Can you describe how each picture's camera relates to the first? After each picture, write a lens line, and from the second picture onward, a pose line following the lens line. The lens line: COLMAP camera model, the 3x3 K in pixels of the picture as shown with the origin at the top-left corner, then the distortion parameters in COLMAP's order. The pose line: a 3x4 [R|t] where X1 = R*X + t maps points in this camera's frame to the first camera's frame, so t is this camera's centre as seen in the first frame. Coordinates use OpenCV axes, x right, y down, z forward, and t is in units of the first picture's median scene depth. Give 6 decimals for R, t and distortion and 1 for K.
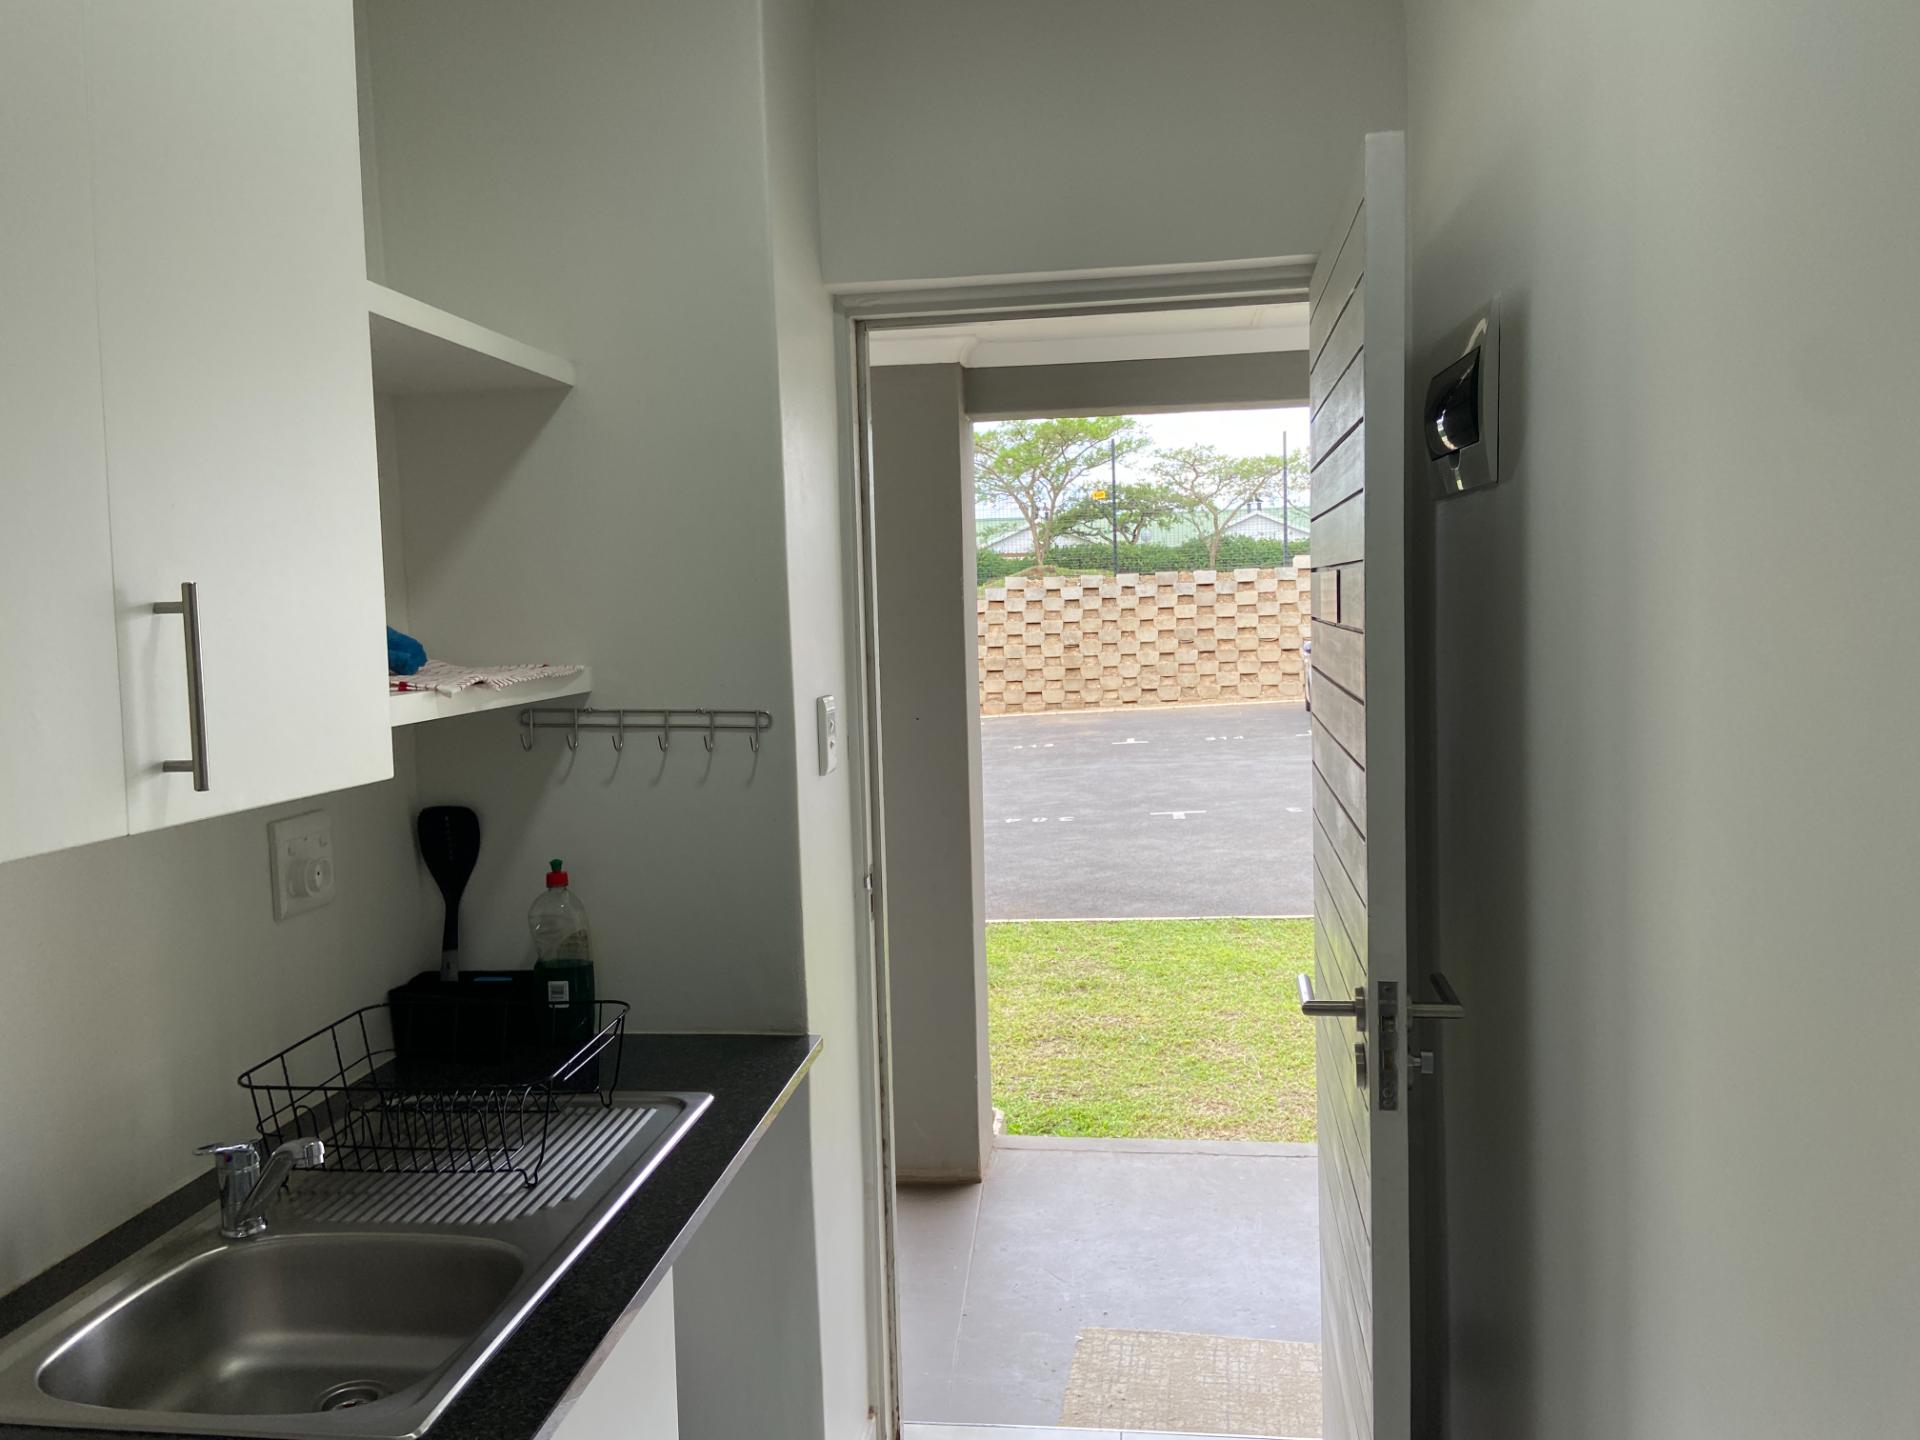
lens RADIAL K [[1474.2, 0, 951.9], [0, 1474.2, 717.8], [0, 0, 1]] dist [0.082671, -0.003945]
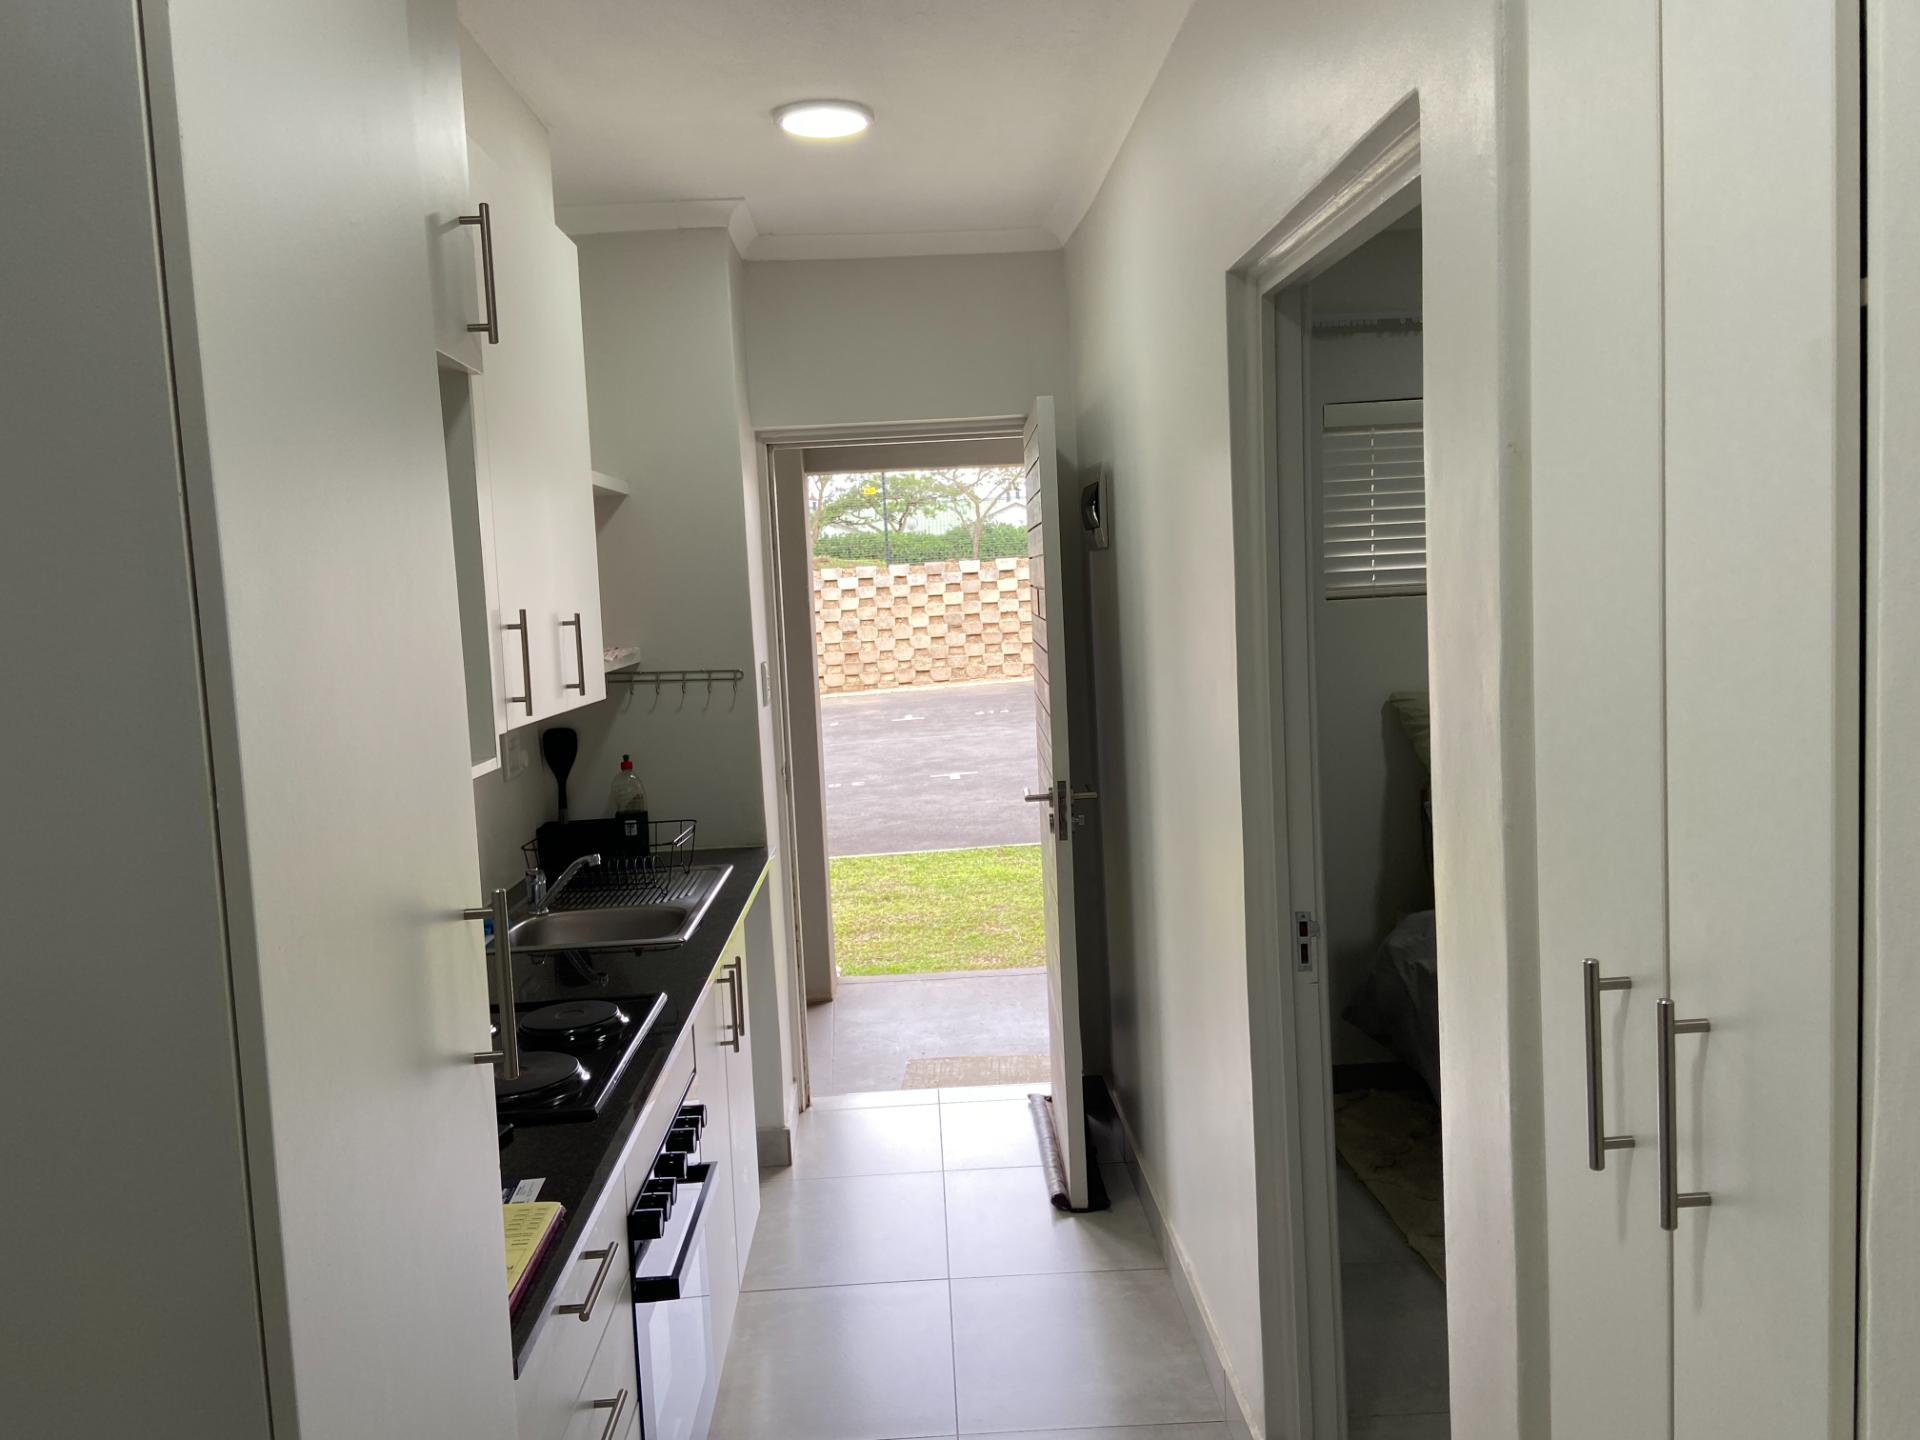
lens RADIAL K [[1474.2, 0, 963.8], [0, 1474.2, 717.4], [0, 0, 1]] dist [0.082671, -0.003945]
pose [[0.986275, -0.033658, 0.161647, -0.039223], [0.032274, 0.999417, 0.011179, 0.011241], [-0.161929, -0.005808, 0.986785, -0.223802]]
